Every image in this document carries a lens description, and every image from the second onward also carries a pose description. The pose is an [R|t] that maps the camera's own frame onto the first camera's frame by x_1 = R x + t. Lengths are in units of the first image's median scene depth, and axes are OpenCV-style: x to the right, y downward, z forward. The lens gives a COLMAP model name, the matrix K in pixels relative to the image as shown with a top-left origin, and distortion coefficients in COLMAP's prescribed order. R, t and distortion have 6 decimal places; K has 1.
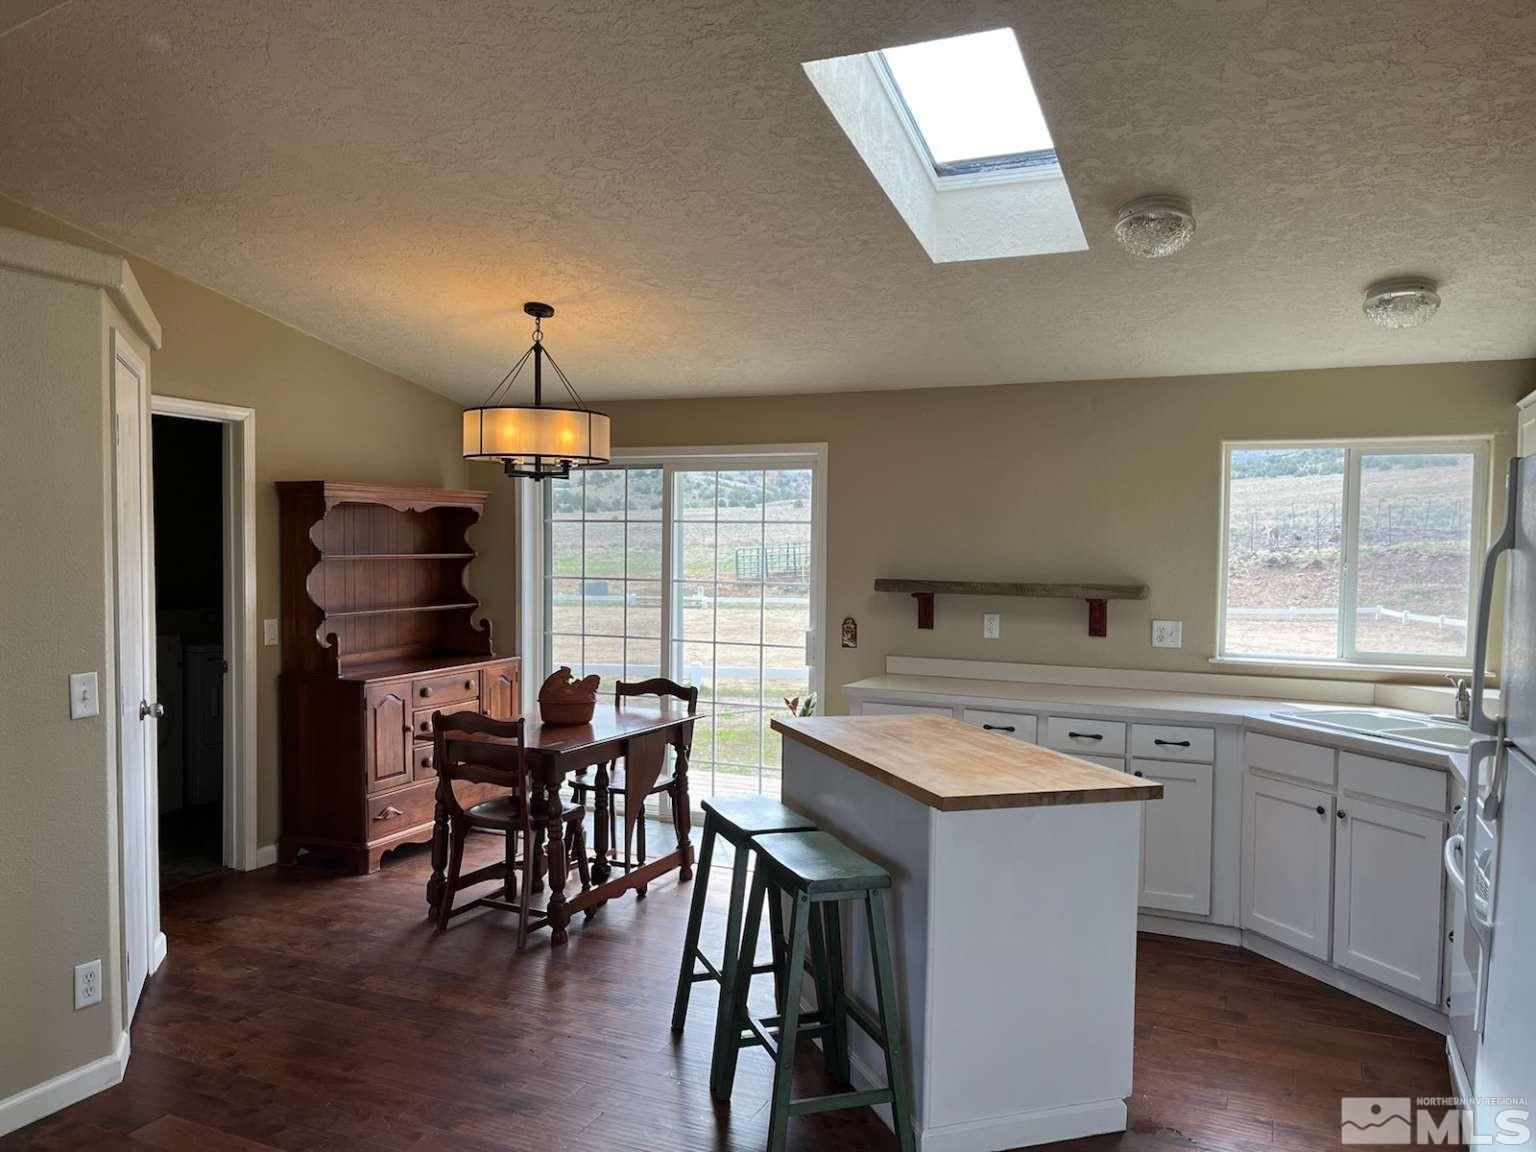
lens RADIAL K [[1165.8, 0, 768.0], [0, 1165.8, 576.0], [0, 0, 1]] dist [0.038677, -0.067482]
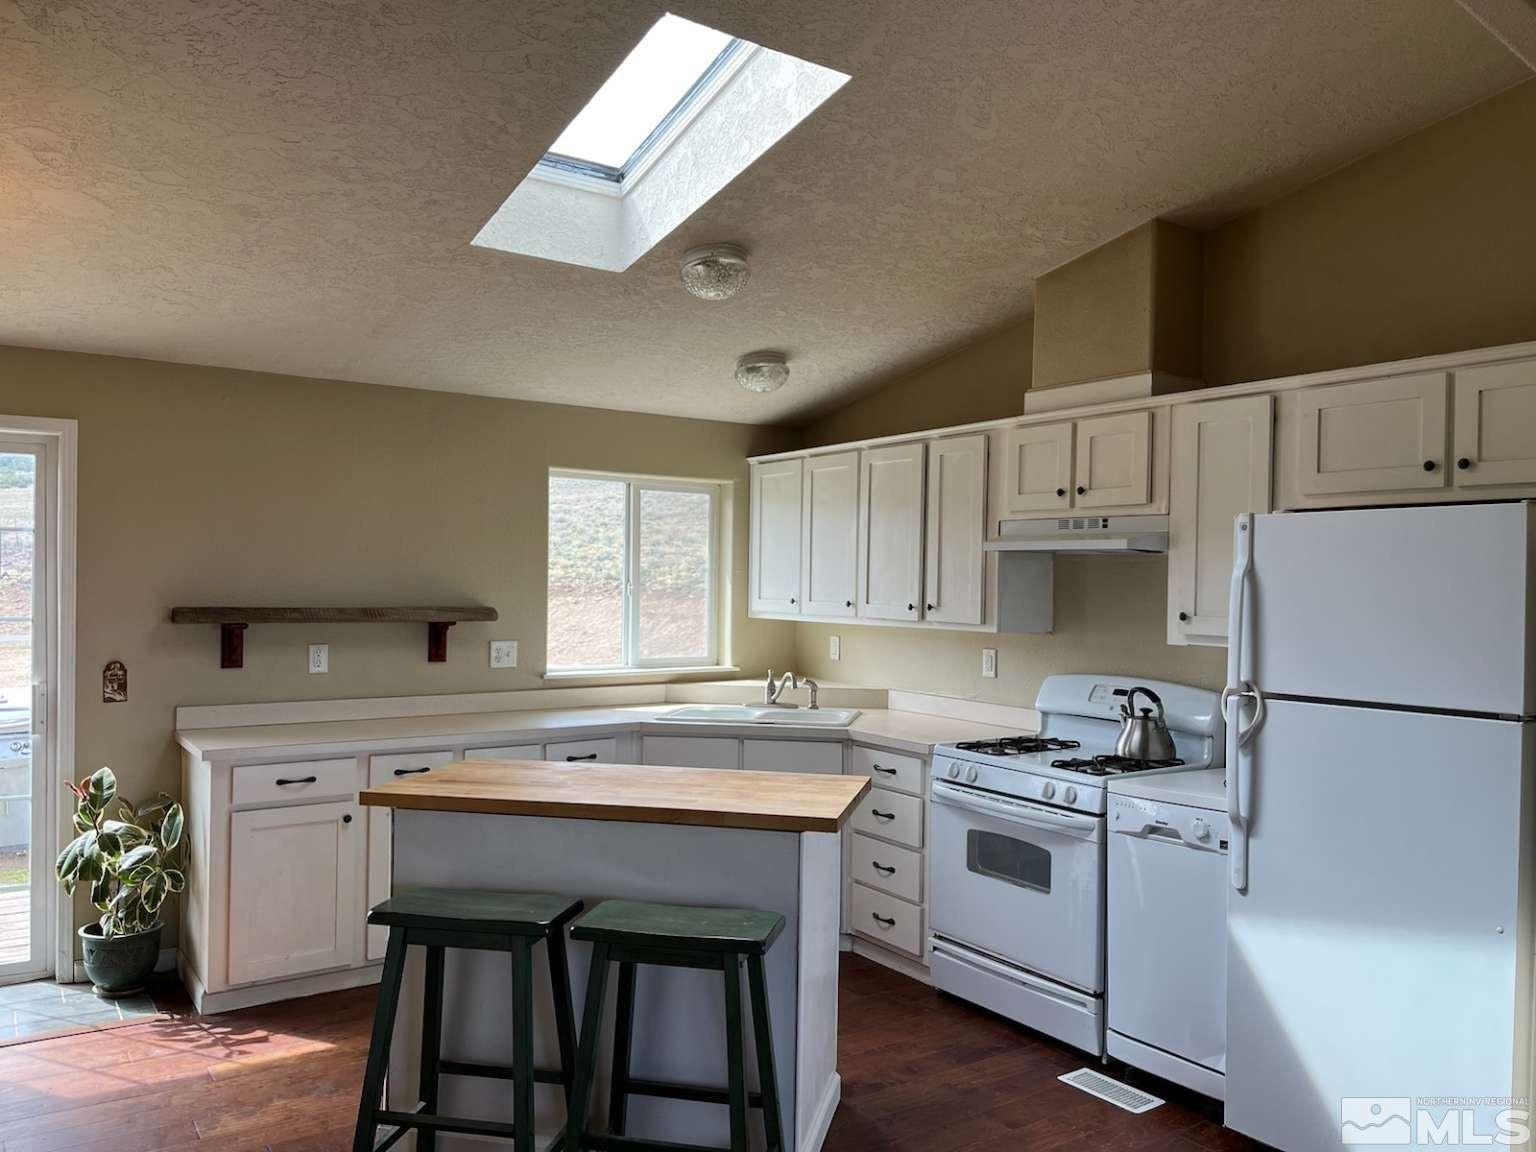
lens RADIAL K [[1185.4, 0, 767.8], [0, 1185.4, 566.4], [0, 0, 1]] dist [0.095452, -0.003548]
pose [[0.513920, 0.007671, 0.857804, -0.461138], [0.017384, 0.999662, -0.019354, -0.002295], [-0.857662, 0.024858, 0.513612, 0.309217]]
